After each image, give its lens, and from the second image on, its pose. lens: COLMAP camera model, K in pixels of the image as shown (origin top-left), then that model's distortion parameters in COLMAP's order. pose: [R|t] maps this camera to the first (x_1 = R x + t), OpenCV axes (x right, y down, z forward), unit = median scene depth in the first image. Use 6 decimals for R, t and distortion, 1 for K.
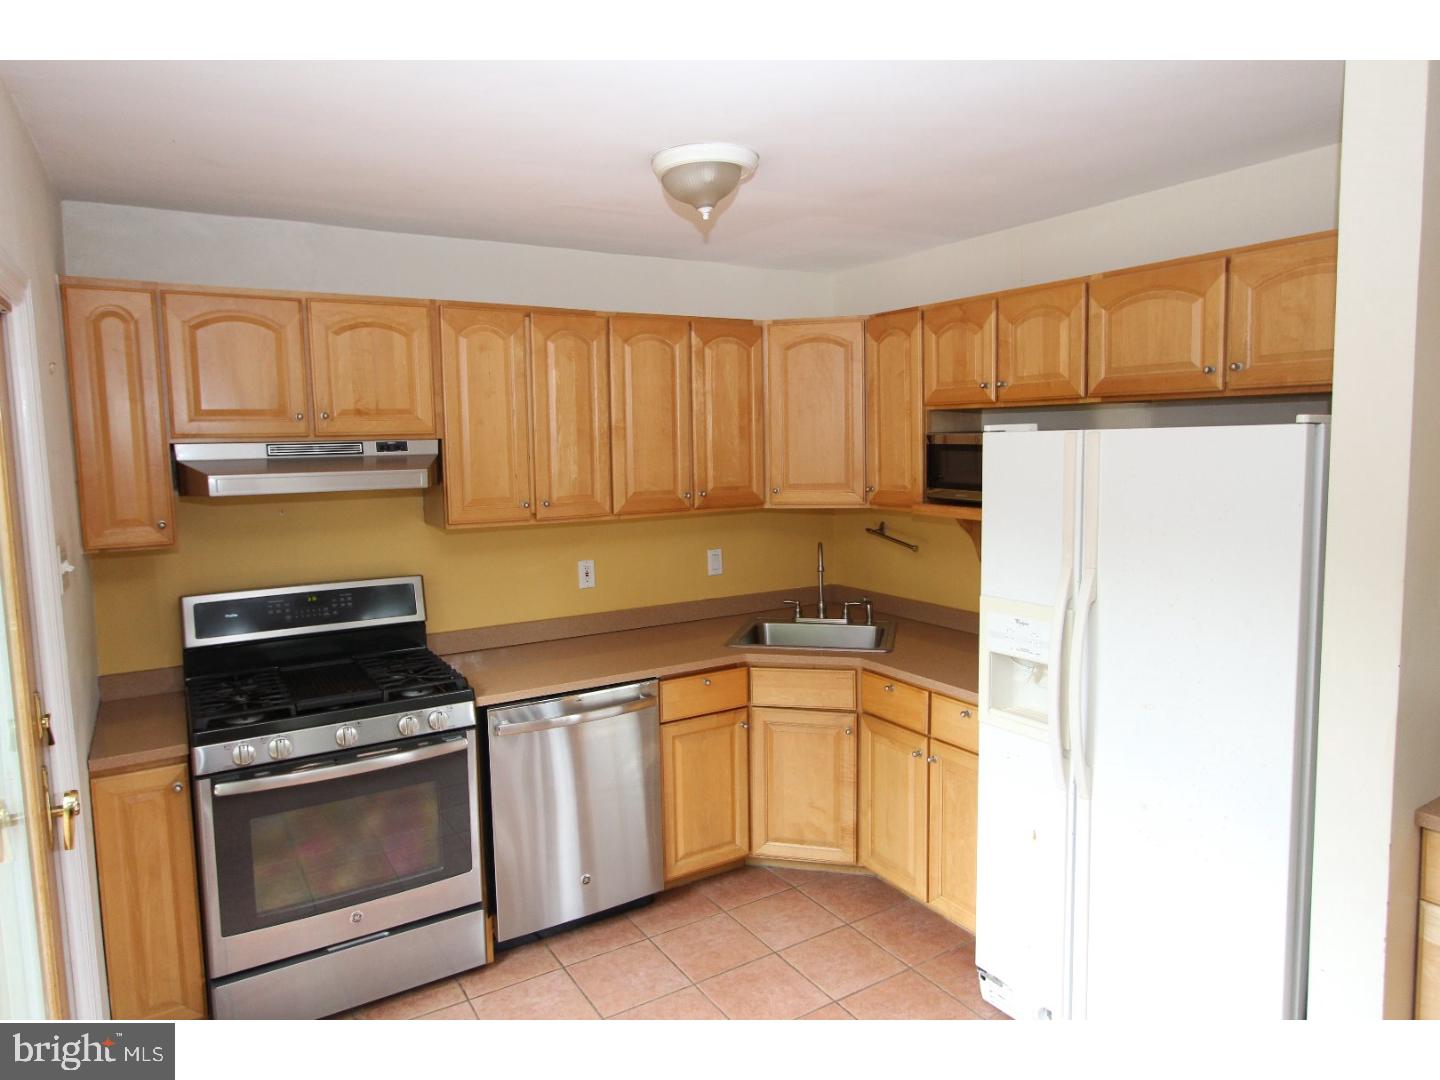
lens RADIAL K [[892.5, 0, 718.3], [0, 892.5, 513.6], [0, 0, 1]] dist [-0.004725, -0.002218]
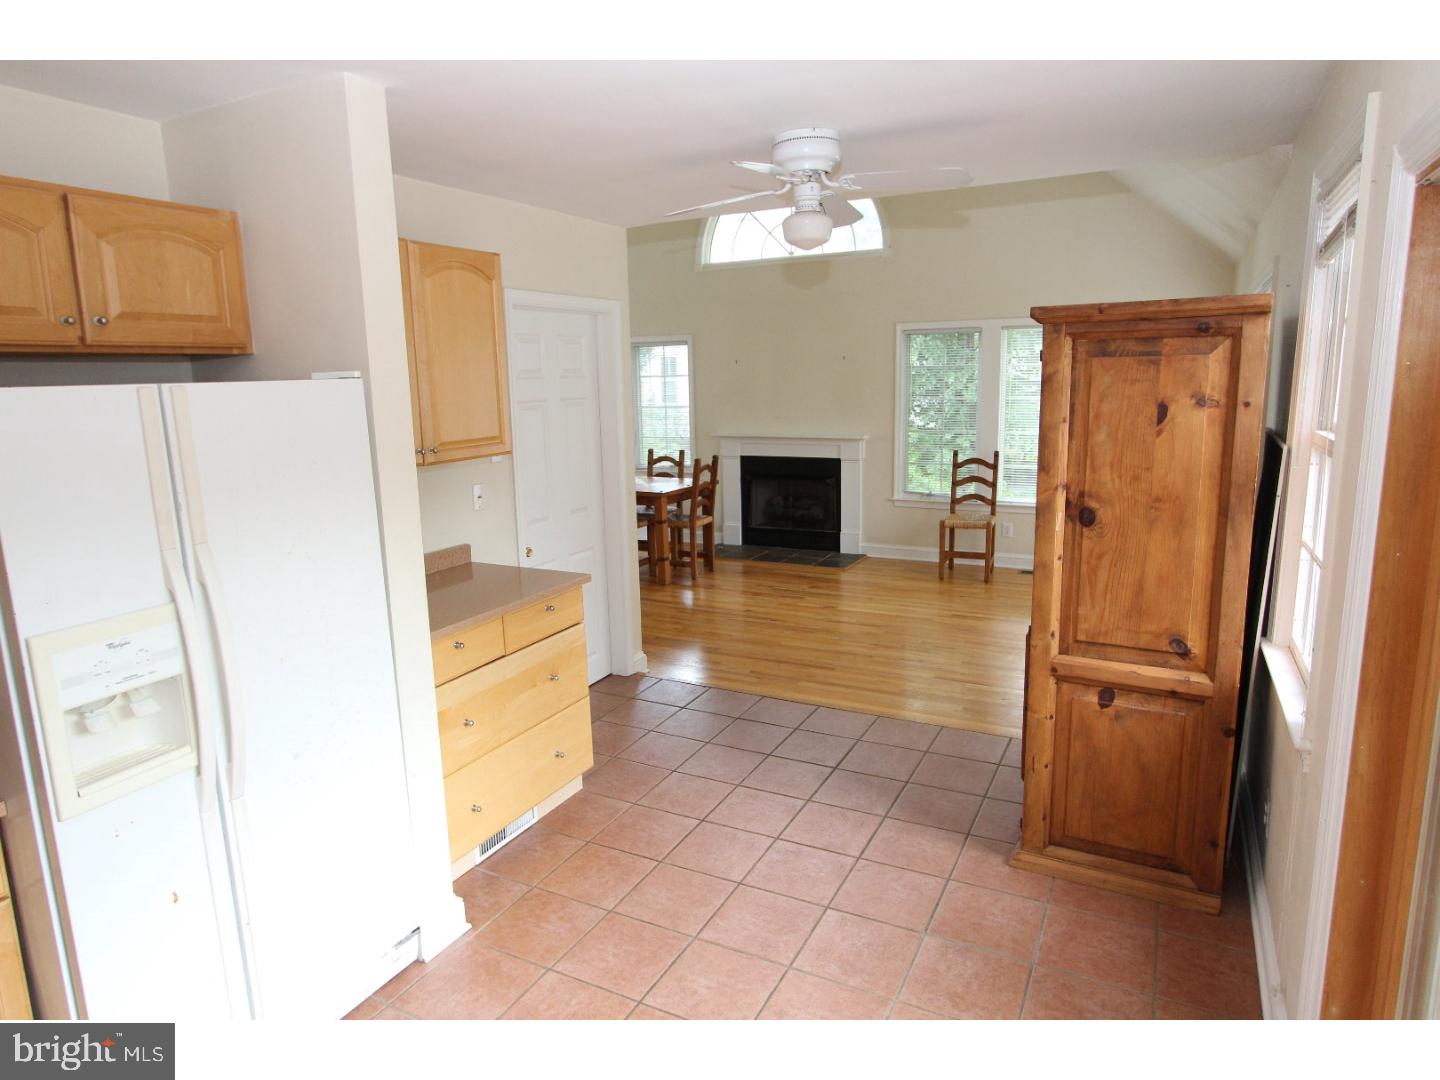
lens RADIAL K [[870.9, 0, 722.7], [0, 870.9, 537.2], [0, 0, 1]] dist [-0.002164, 0.000014]
pose [[-0.517136, -0.131395, 0.845758, -0.552305], [0.103205, 0.971364, 0.214013, -0.073242], [-0.849658, 0.197960, -0.488766, 0.942531]]
